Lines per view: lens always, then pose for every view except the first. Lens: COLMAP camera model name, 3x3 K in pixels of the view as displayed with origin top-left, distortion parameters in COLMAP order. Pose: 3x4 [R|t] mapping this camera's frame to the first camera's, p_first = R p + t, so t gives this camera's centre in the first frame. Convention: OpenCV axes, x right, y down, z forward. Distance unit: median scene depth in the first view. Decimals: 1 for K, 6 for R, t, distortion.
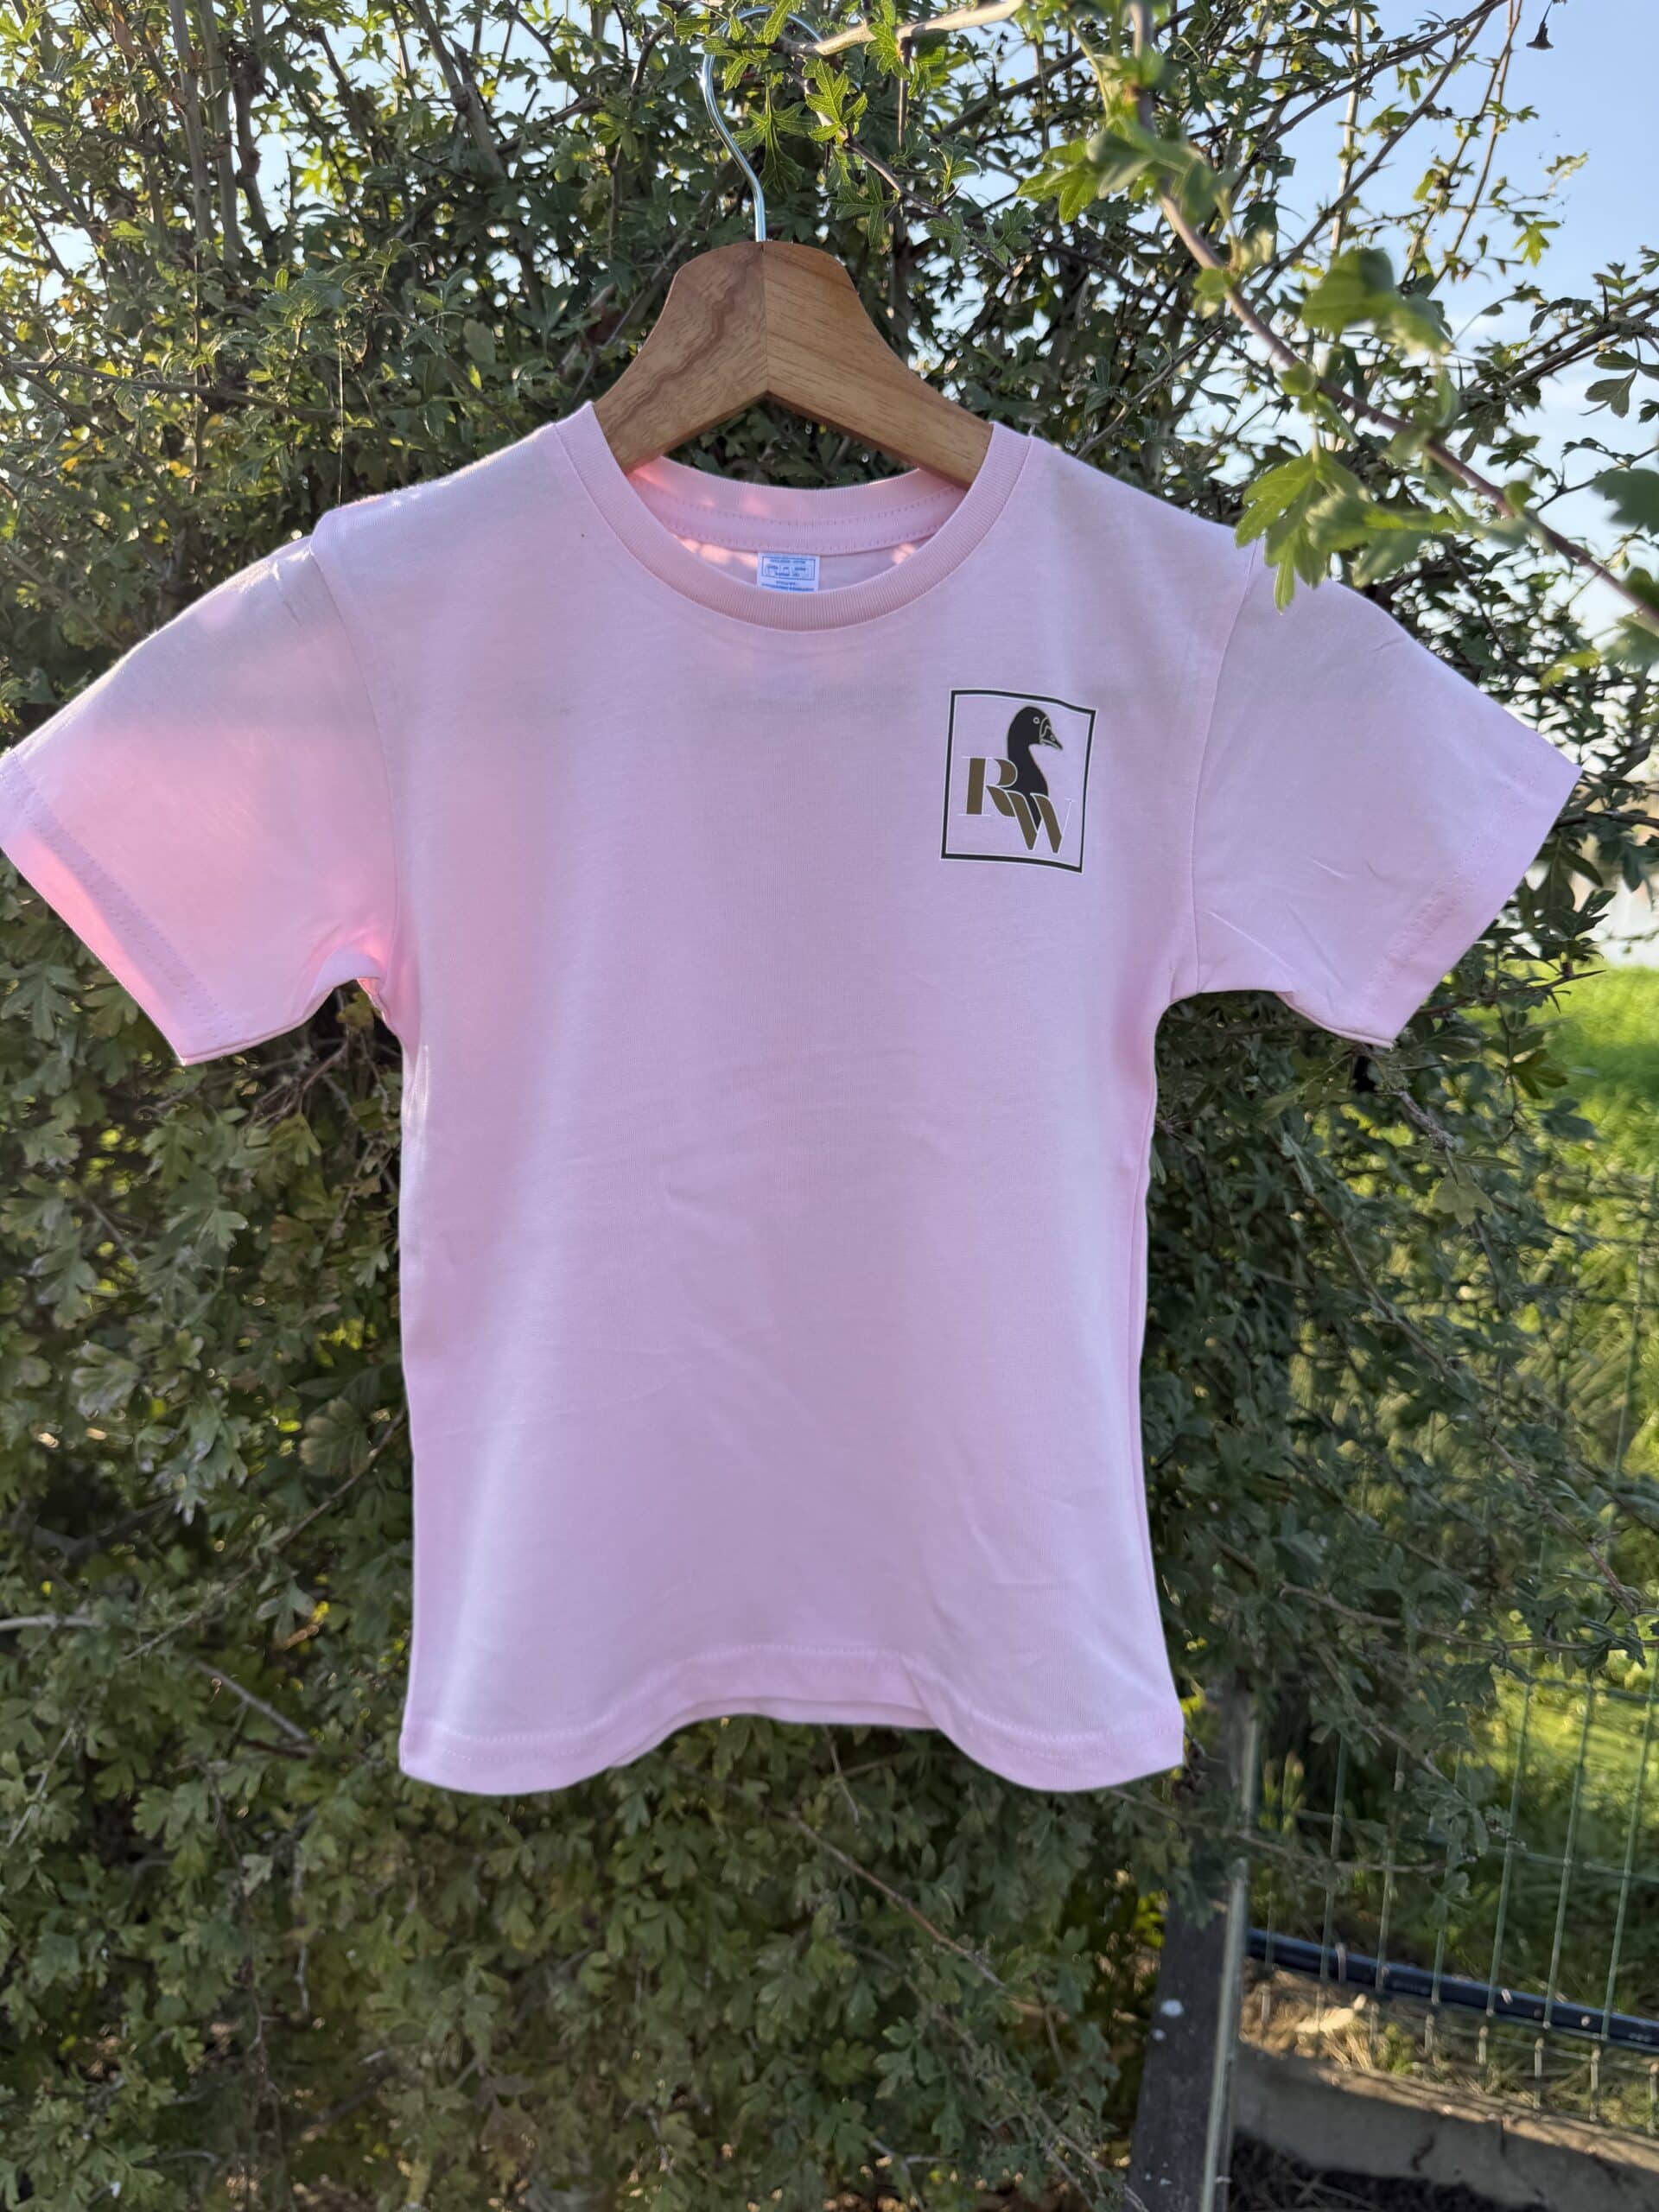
lens RADIAL K [[1562.5, 0, 818.3], [0, 1562.5, 1118.4], [0, 0, 1]] dist [-0.024922, 0.005505]
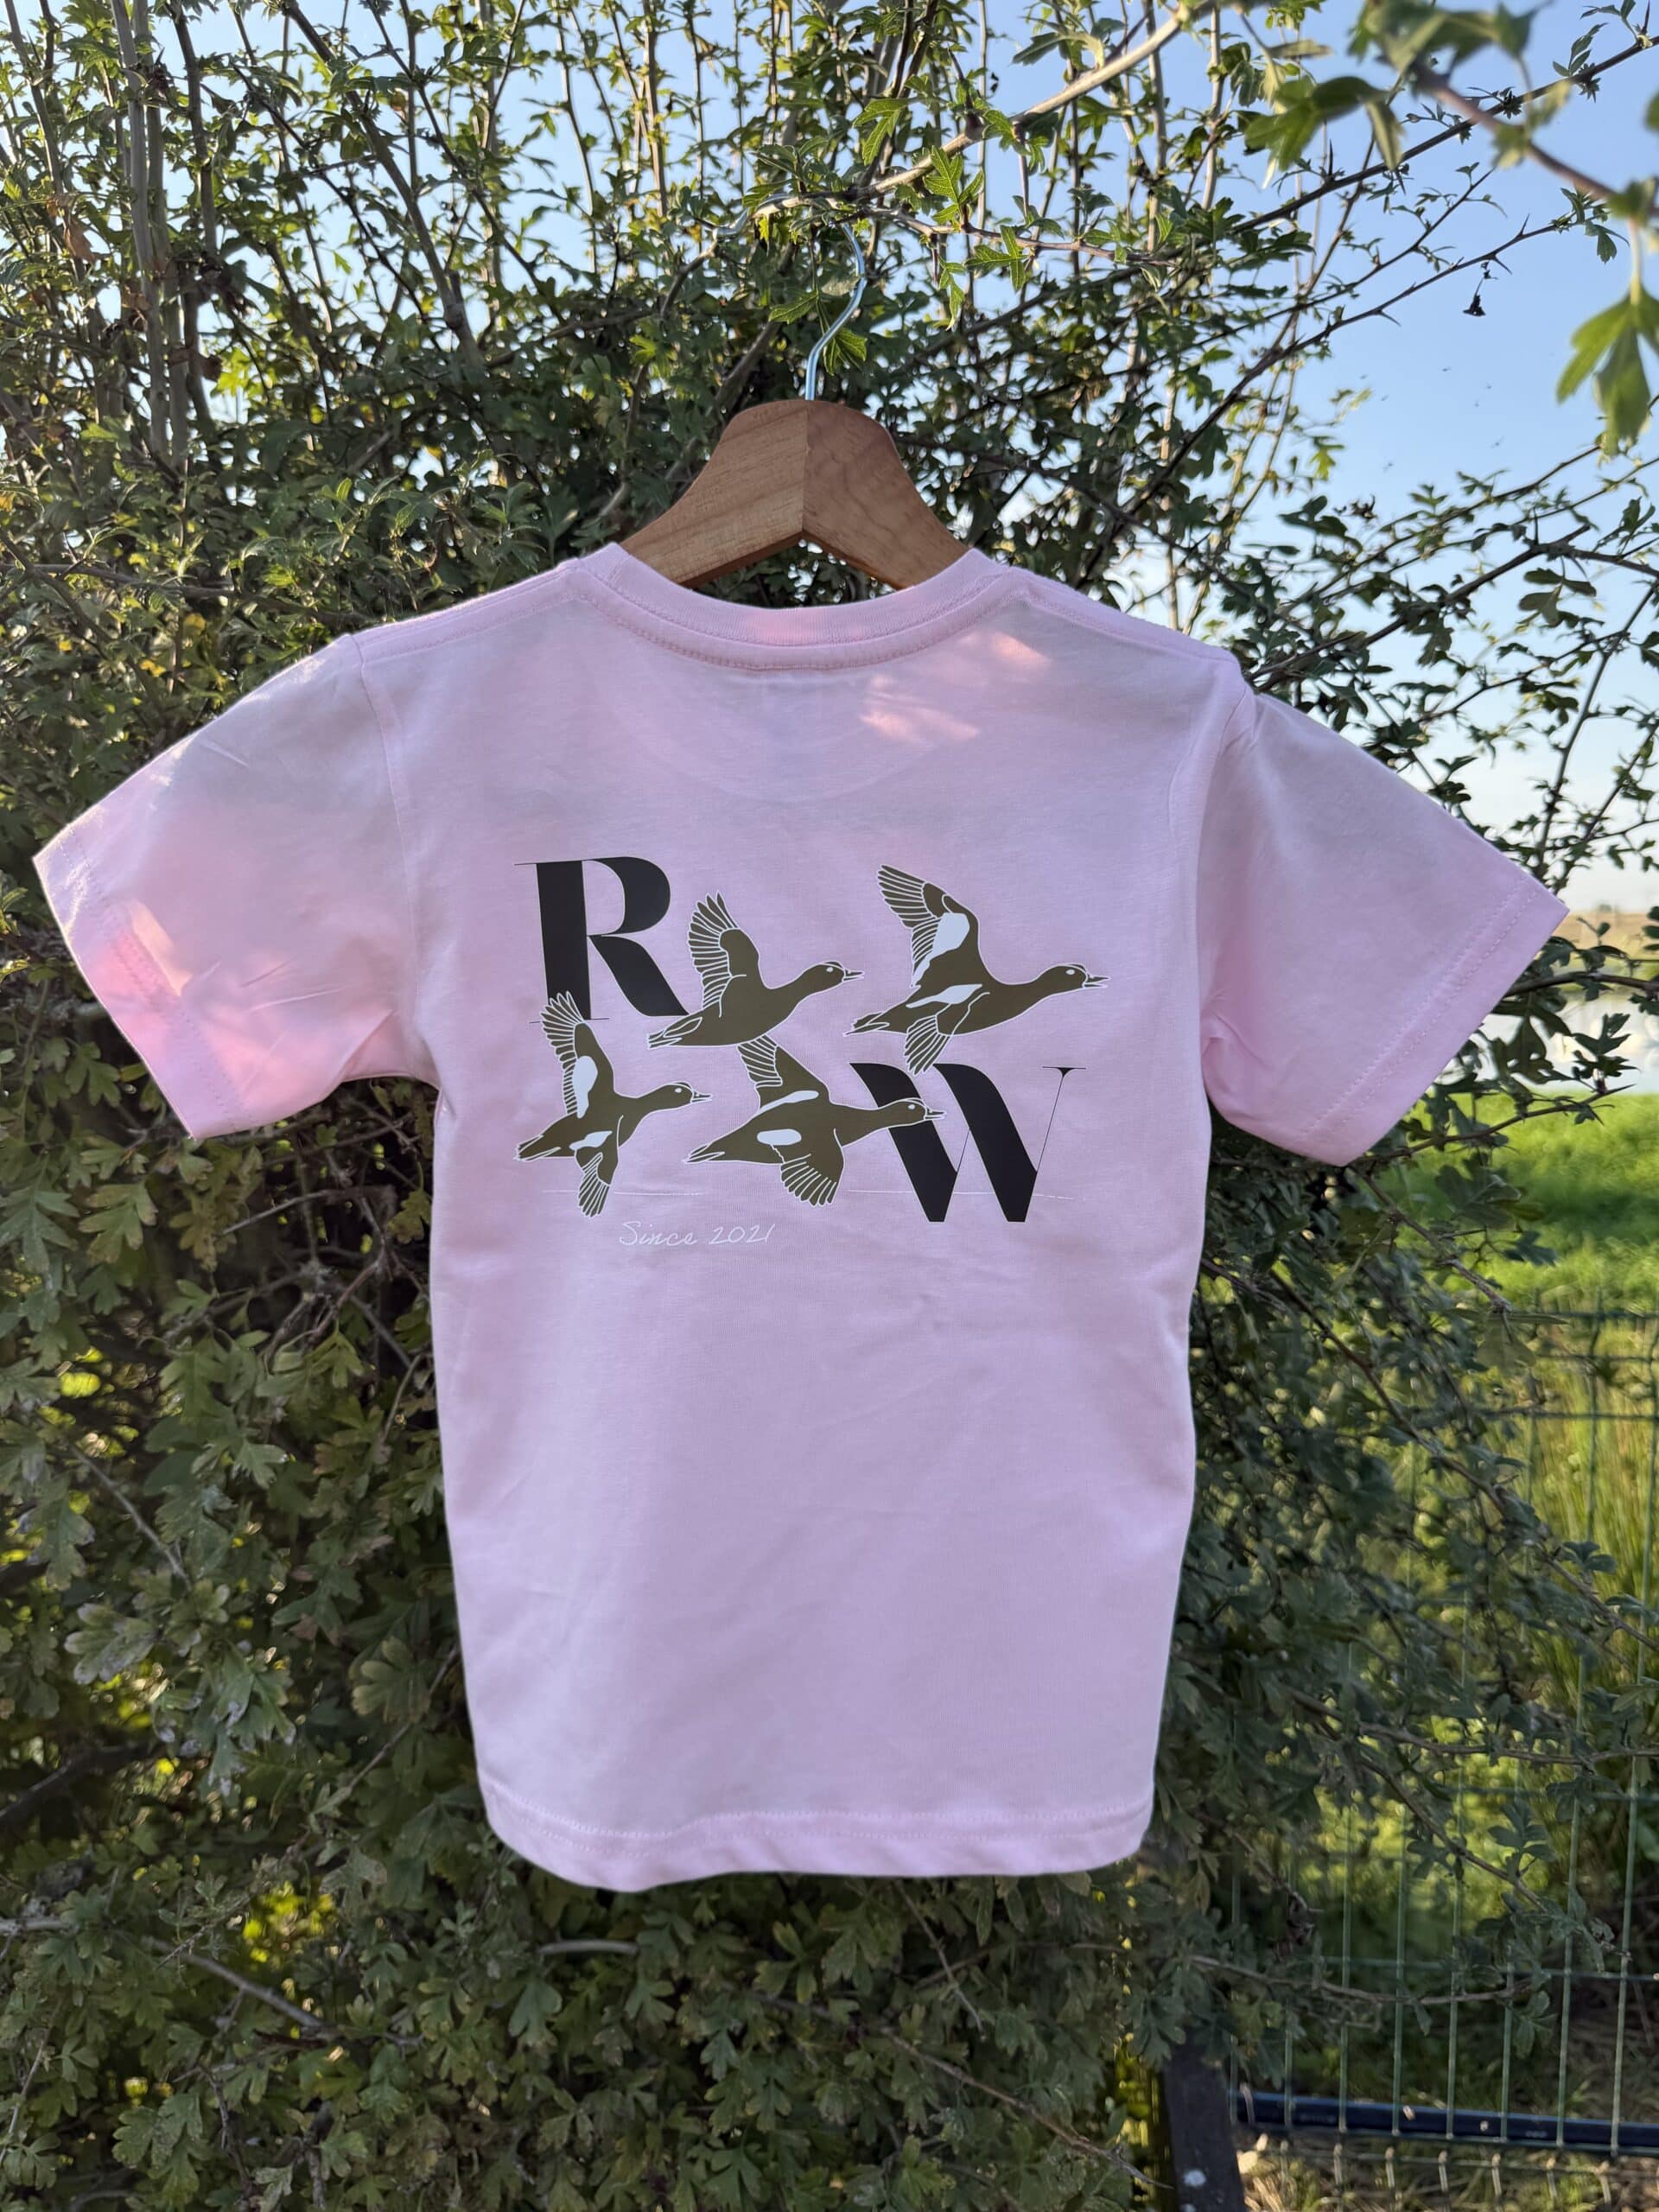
lens RADIAL K [[1562.5, 0, 813.4], [0, 1562.5, 1121.3], [0, 0, 1]] dist [-0.024922, 0.005505]
pose [[0.983892, -0.051138, 0.171294, -0.178126], [0.067904, 0.993302, -0.093490, -0.019846], [-0.165365, 0.103616, 0.980774, 0.013036]]
